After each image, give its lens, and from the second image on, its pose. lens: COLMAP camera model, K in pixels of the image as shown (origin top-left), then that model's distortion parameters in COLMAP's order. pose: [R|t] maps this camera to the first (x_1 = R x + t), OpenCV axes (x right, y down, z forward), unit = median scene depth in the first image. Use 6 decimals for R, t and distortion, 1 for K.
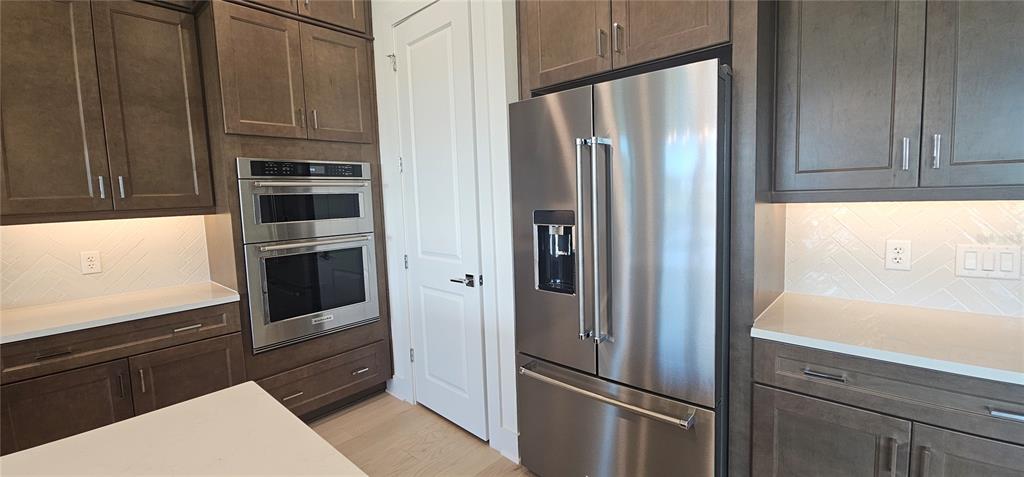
lens RADIAL K [[418.2, 0, 511.0], [0, 418.2, 228.7], [0, 0, 1]] dist [0.000487, -0.000321]
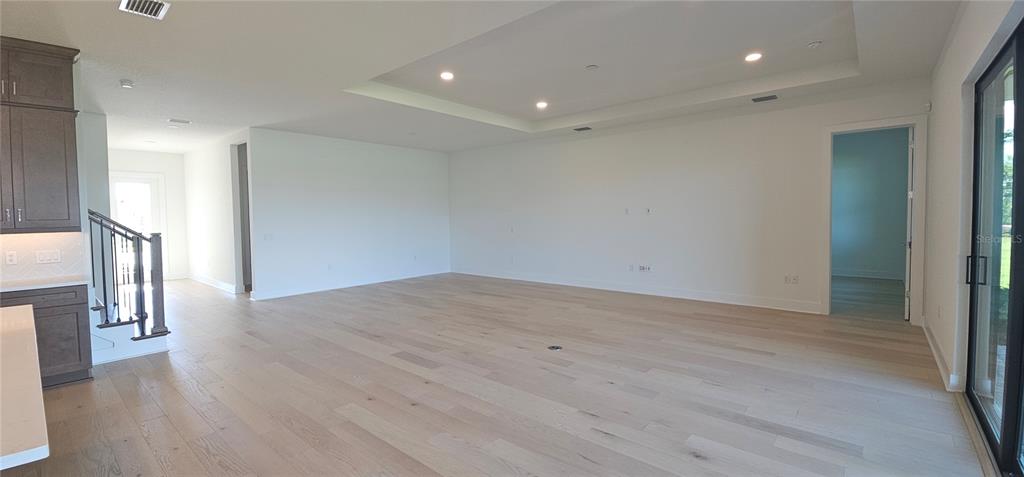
lens RADIAL K [[418.2, 0, 511.0], [0, 418.2, 228.7], [0, 0, 1]] dist [0.000487, -0.000321]
pose [[-0.009484, -0.001129, 0.999954, -1.217777], [0.095071, 0.995468, 0.002025, 0.138451], [-0.995425, 0.095086, -0.009333, -1.504488]]
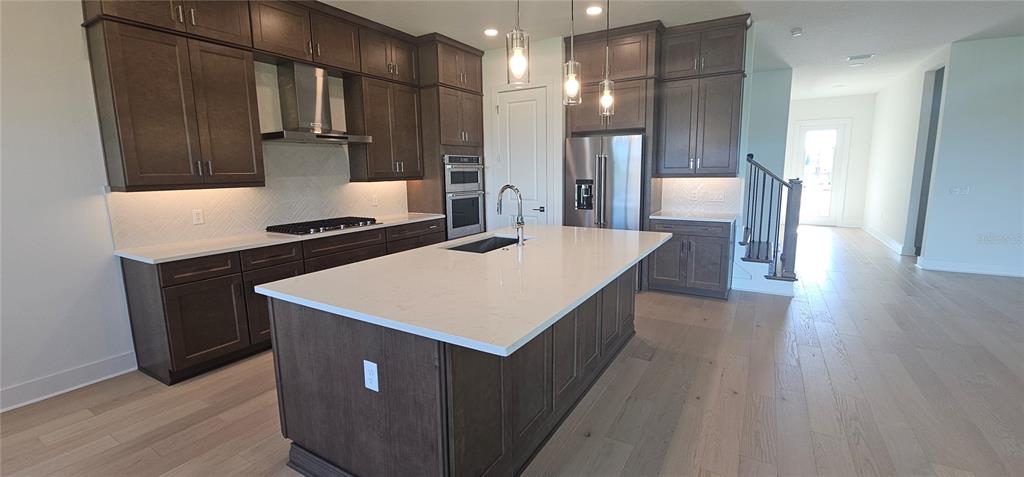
lens RADIAL K [[418.2, 0, 511.0], [0, 418.2, 228.7], [0, 0, 1]] dist [0.000487, -0.000321]
pose [[0.981588, -0.007291, 0.190874, -0.868666], [-0.002963, 0.998570, 0.053383, 0.129110], [-0.190990, -0.052966, 0.980162, -1.563017]]
